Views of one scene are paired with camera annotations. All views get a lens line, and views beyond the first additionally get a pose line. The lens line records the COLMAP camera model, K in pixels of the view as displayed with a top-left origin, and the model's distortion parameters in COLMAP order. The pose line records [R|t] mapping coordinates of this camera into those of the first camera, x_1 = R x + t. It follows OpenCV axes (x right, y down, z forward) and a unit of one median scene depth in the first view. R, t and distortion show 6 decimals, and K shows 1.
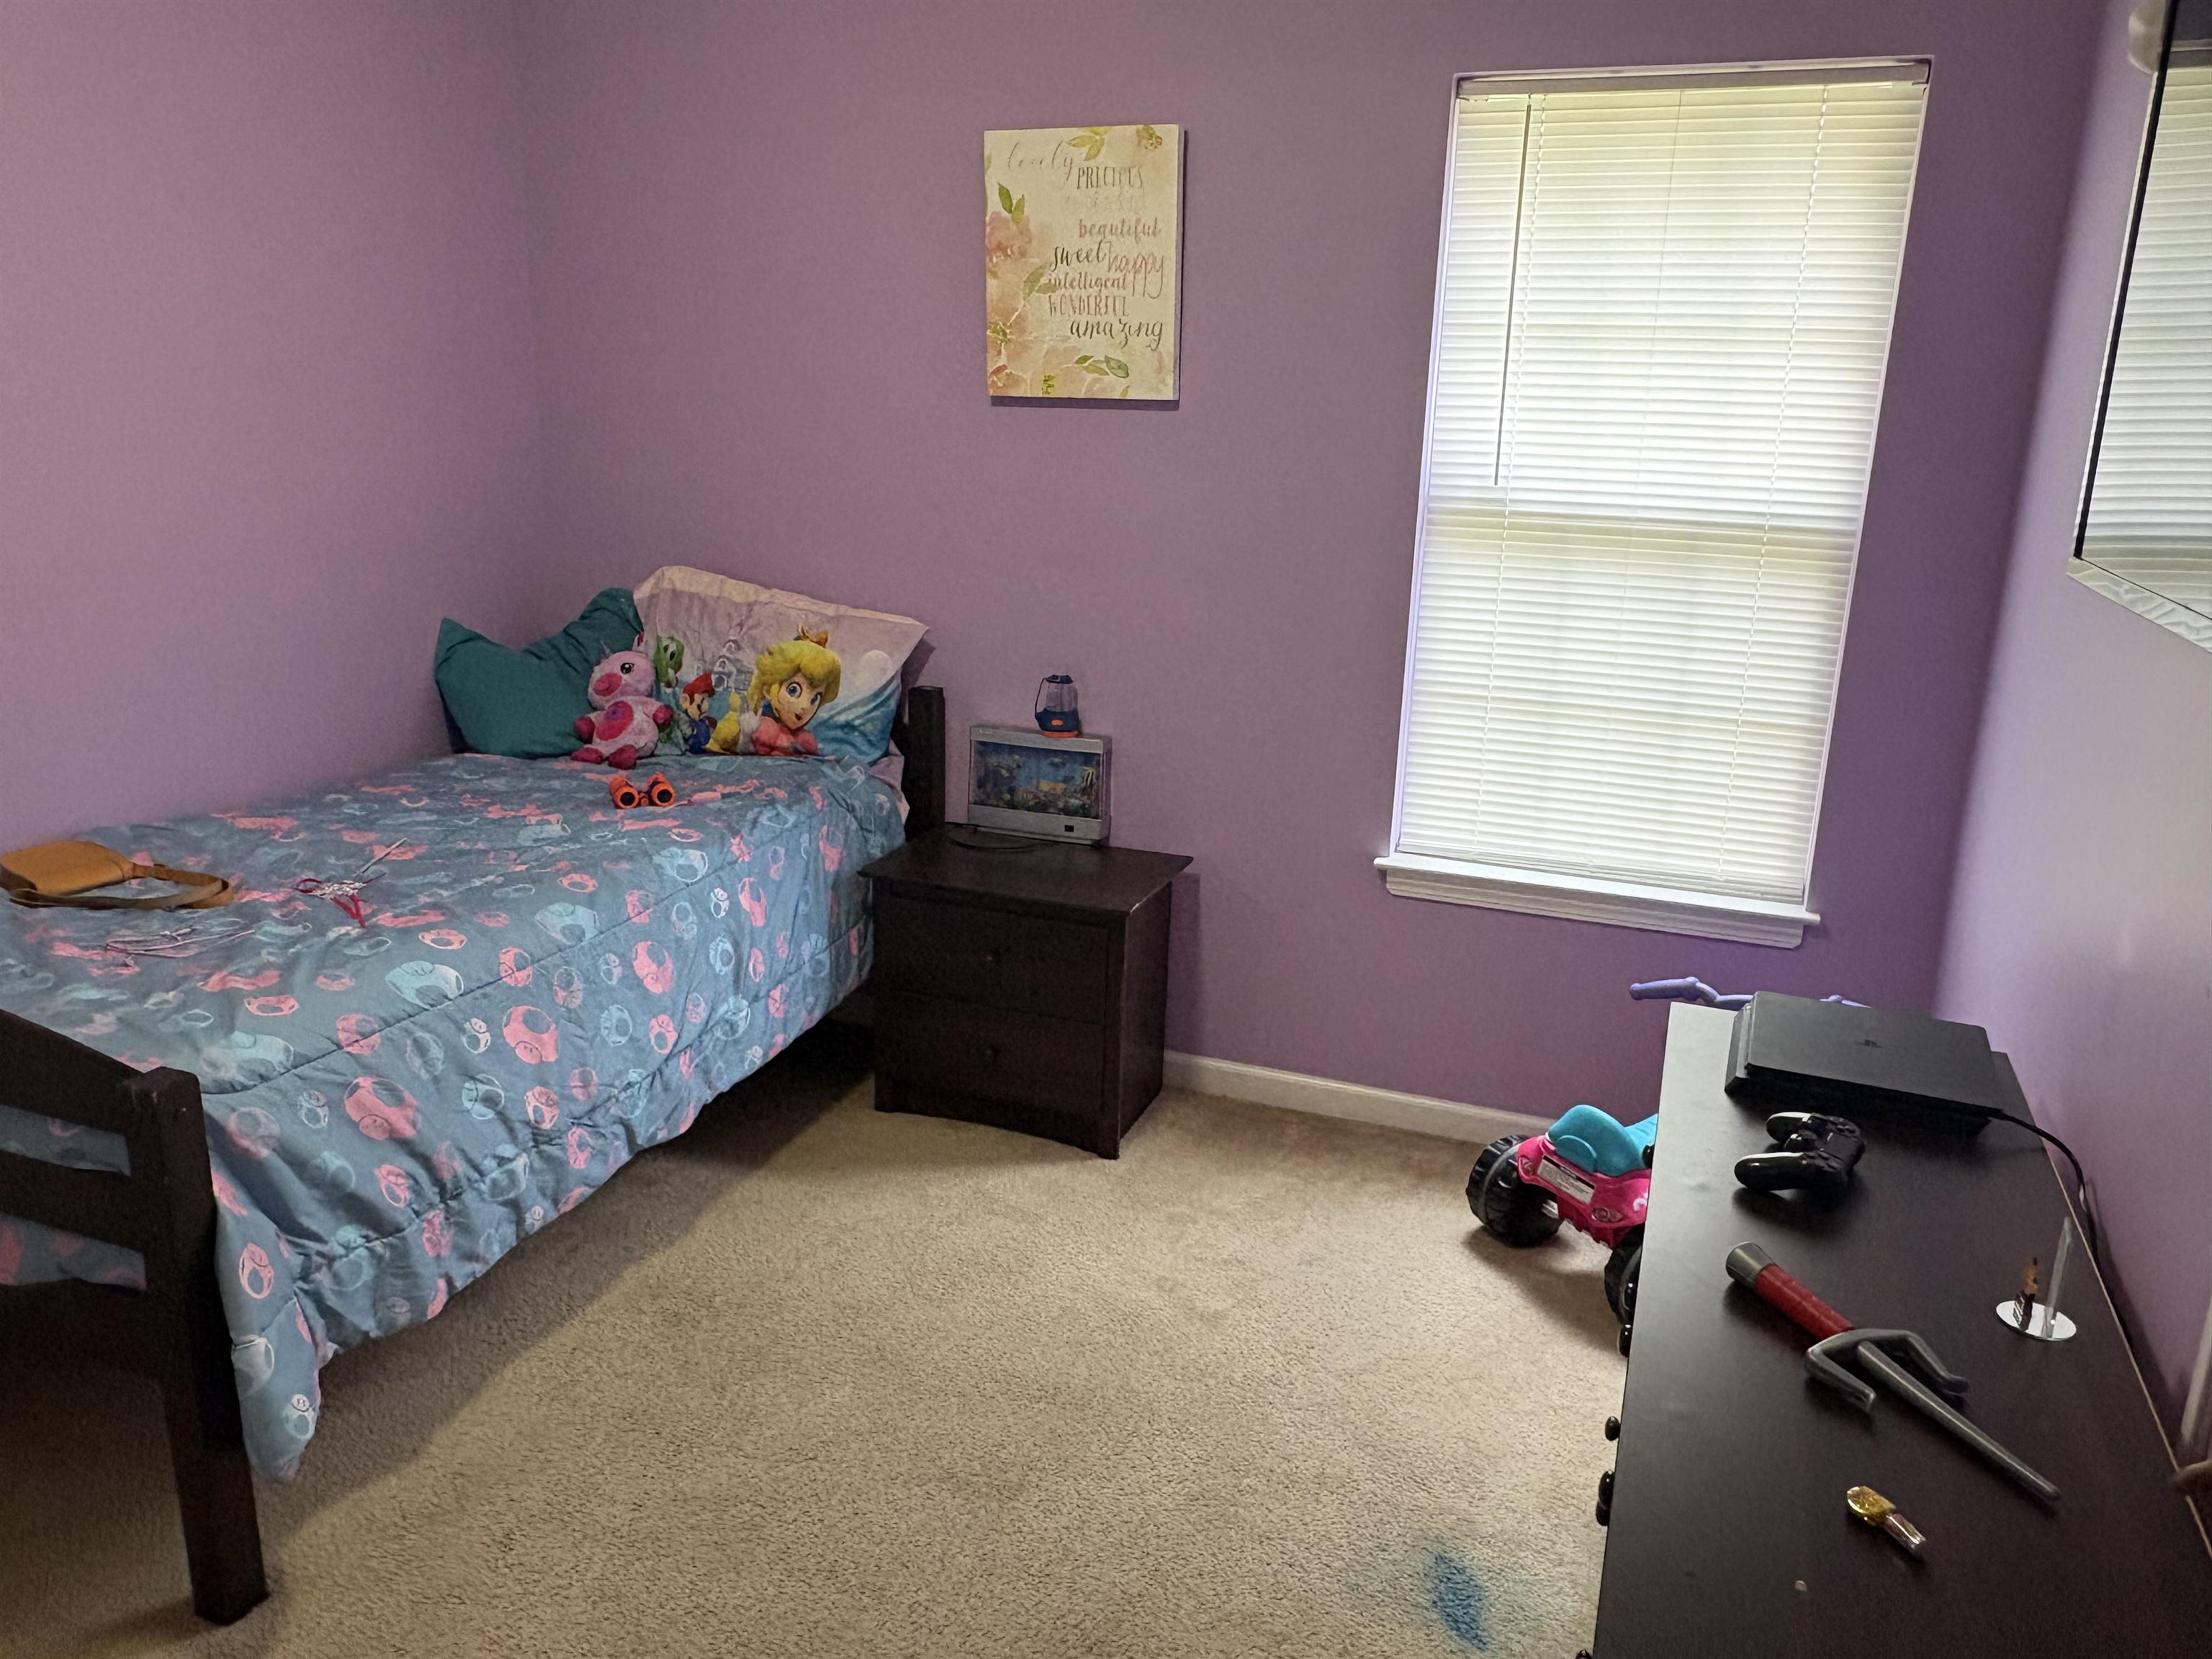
lens RADIAL K [[1585.9, 0, 1096.5], [0, 1585.9, 835.8], [0, 0, 1]] dist [-0.008421, 0.003215]
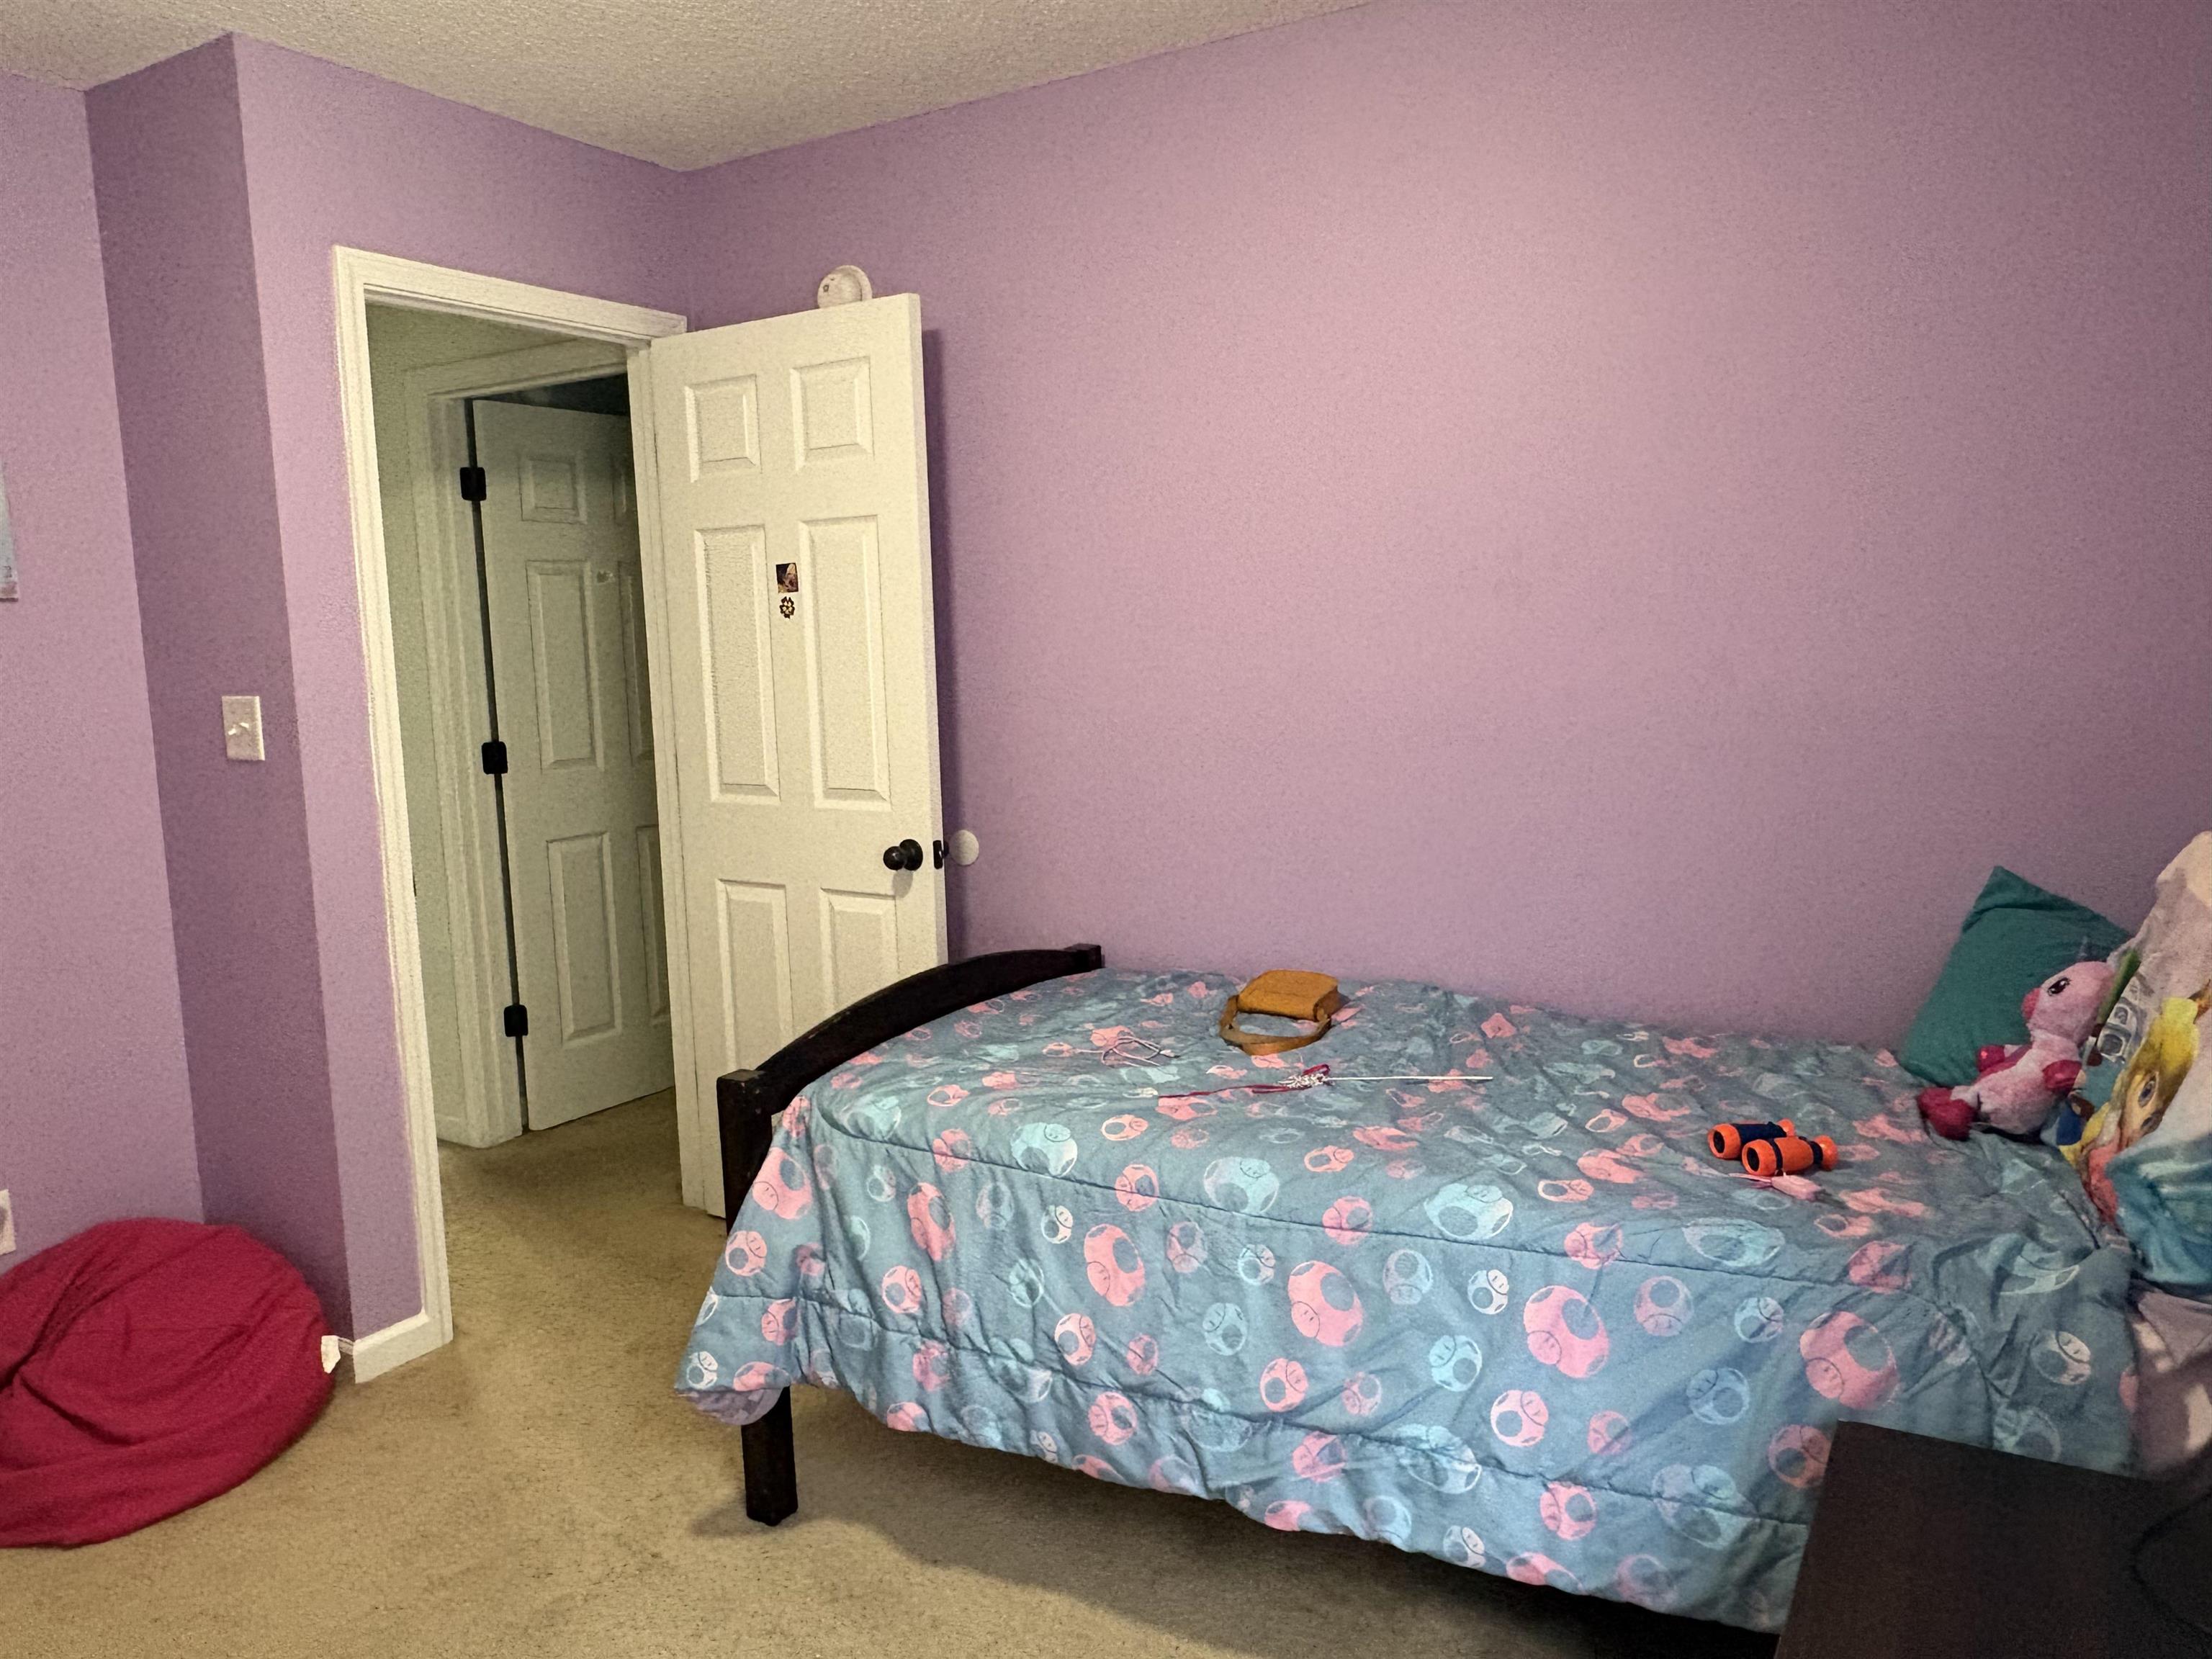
lens RADIAL K [[1585.9, 0, 1099.4], [0, 1585.9, 826.2], [0, 0, 1]] dist [-0.008421, 0.003215]
pose [[-0.173395, 0.103742, -0.979373, 0.419143], [-0.236831, 0.960863, 0.143711, -0.202023], [0.955953, 0.256865, -0.142040, 0.901666]]
